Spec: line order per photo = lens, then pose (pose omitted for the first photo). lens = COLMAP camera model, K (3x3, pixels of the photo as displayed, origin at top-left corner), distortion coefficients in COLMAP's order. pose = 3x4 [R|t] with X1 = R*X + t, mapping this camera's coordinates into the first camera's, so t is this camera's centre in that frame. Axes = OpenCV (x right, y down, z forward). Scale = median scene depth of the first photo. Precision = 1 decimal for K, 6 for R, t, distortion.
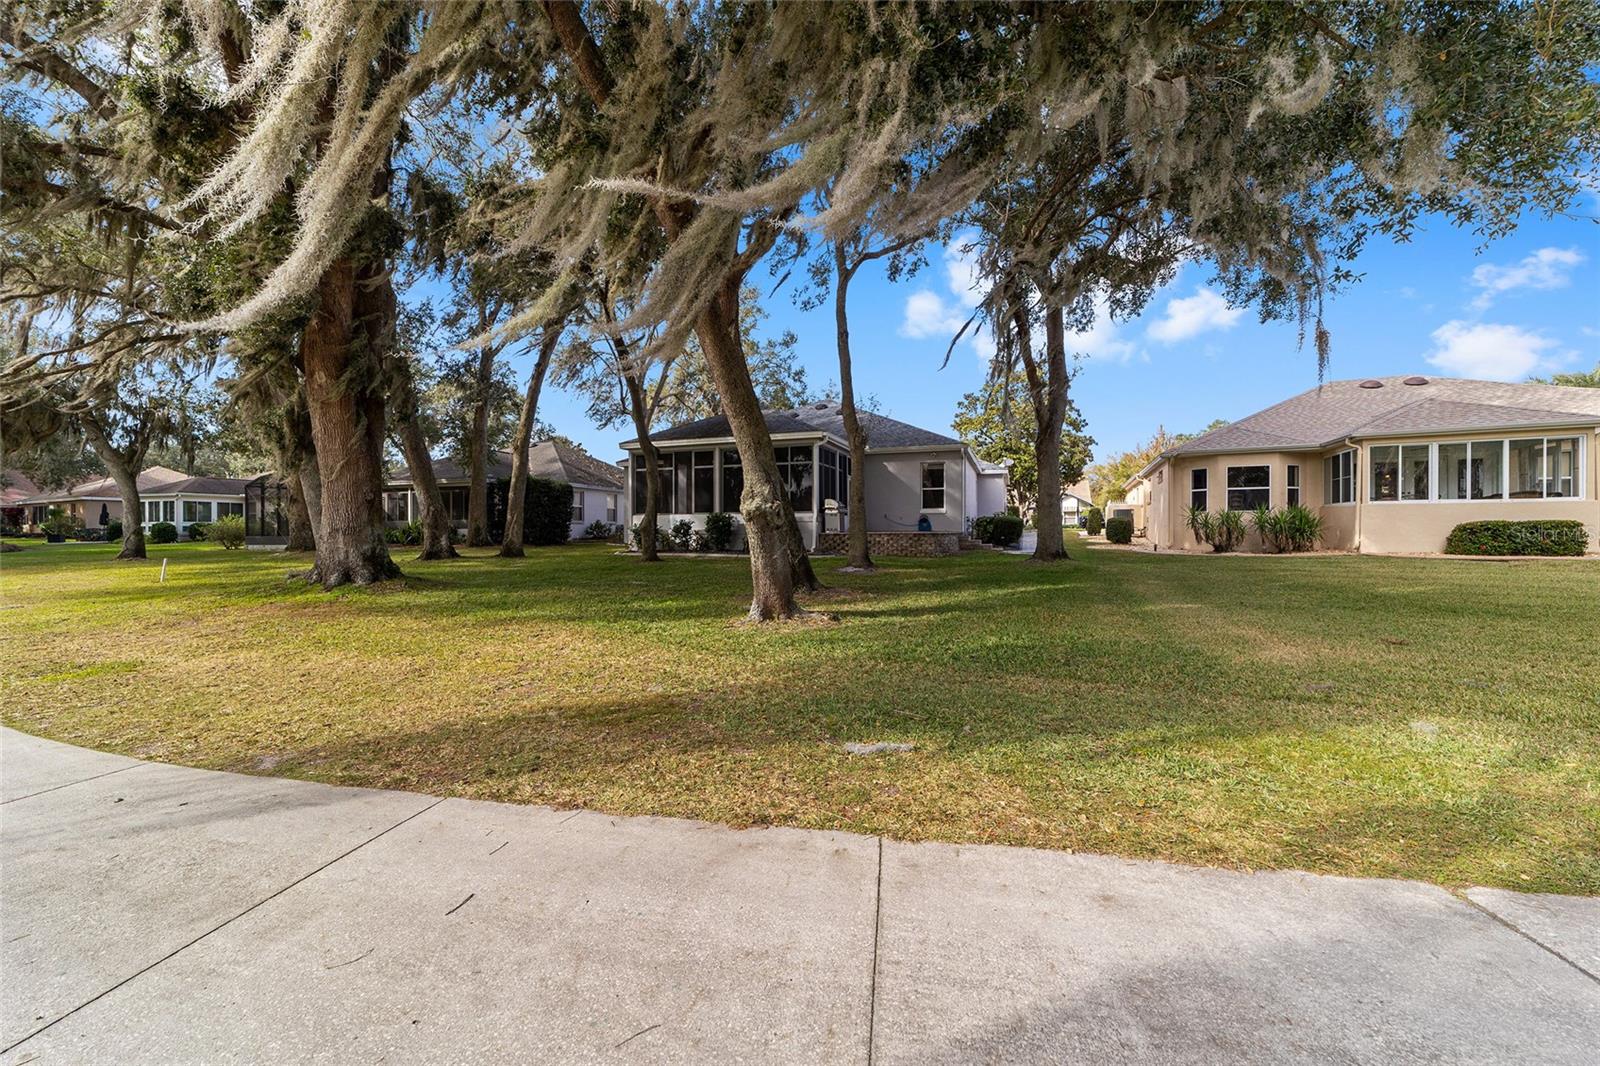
lens RADIAL K [[617.2, 0, 793.8], [0, 617.2, 538.7], [0, 0, 1]] dist [-0.012376, 0.007326]
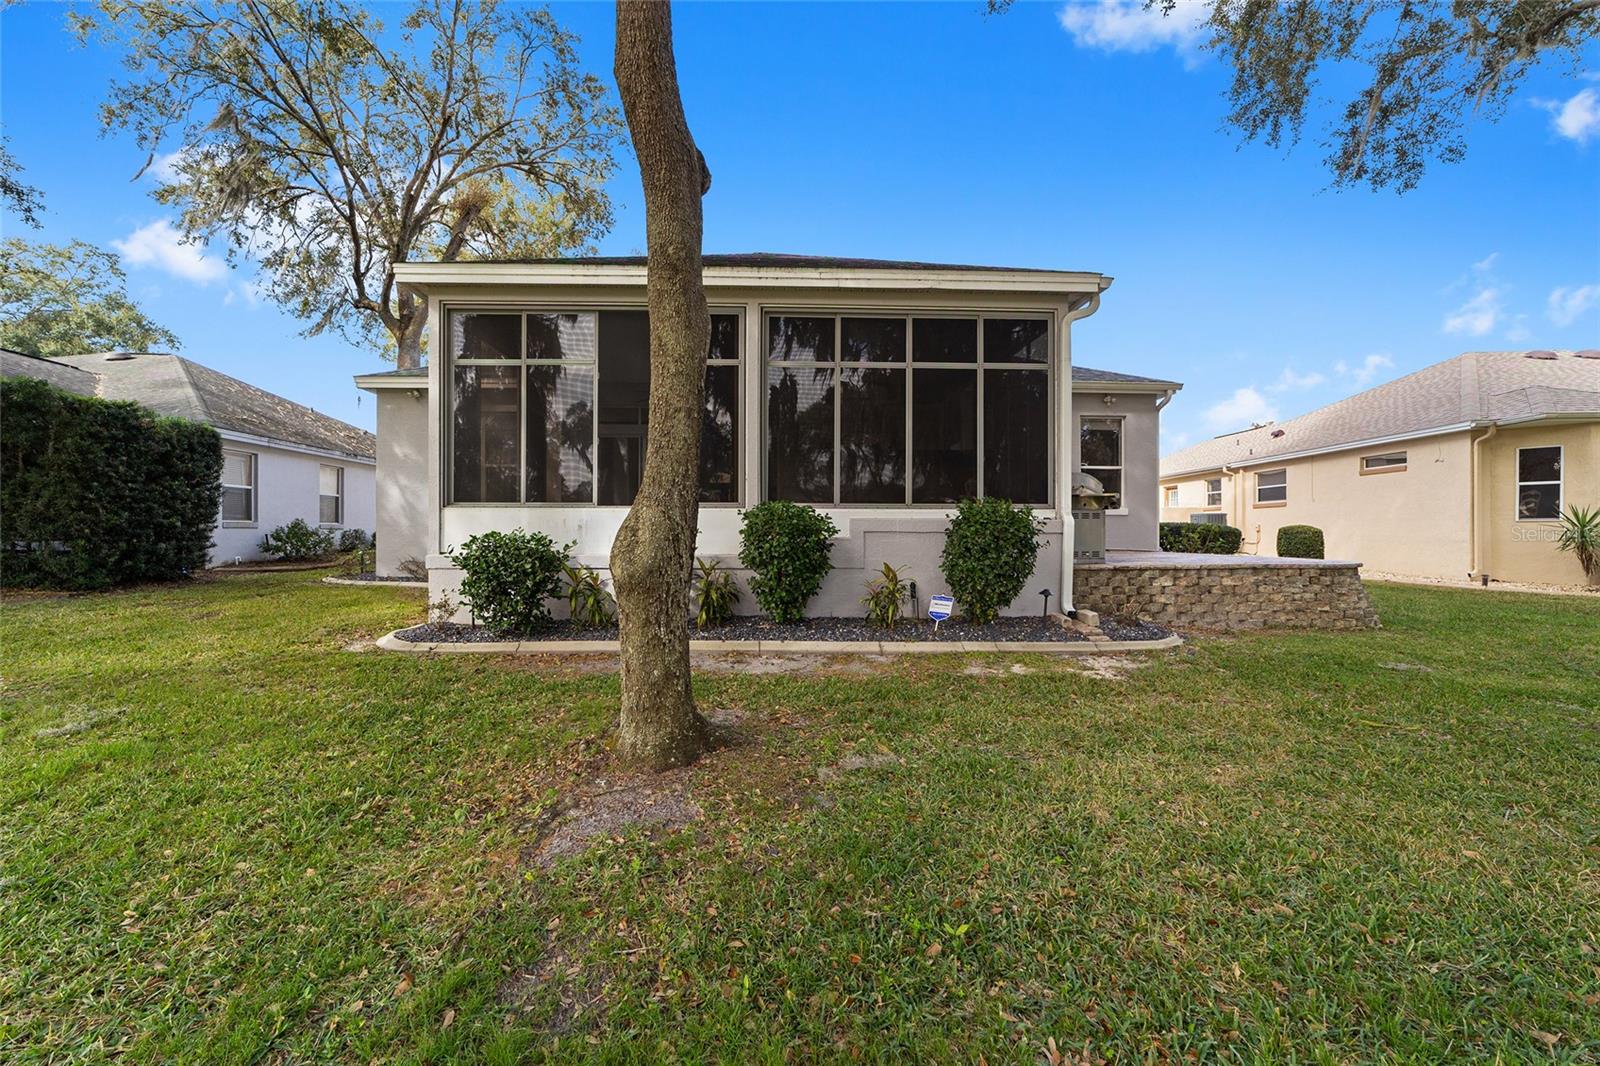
lens RADIAL K [[617.2, 0, 793.8], [0, 617.2, 538.7], [0, 0, 1]] dist [-0.012376, 0.007326]
pose [[0.928006, 0.001667, 0.372562, -0.161376], [0.000088, 0.999989, -0.004694, -0.015122], [-0.372566, 0.004388, 0.927995, 0.489958]]
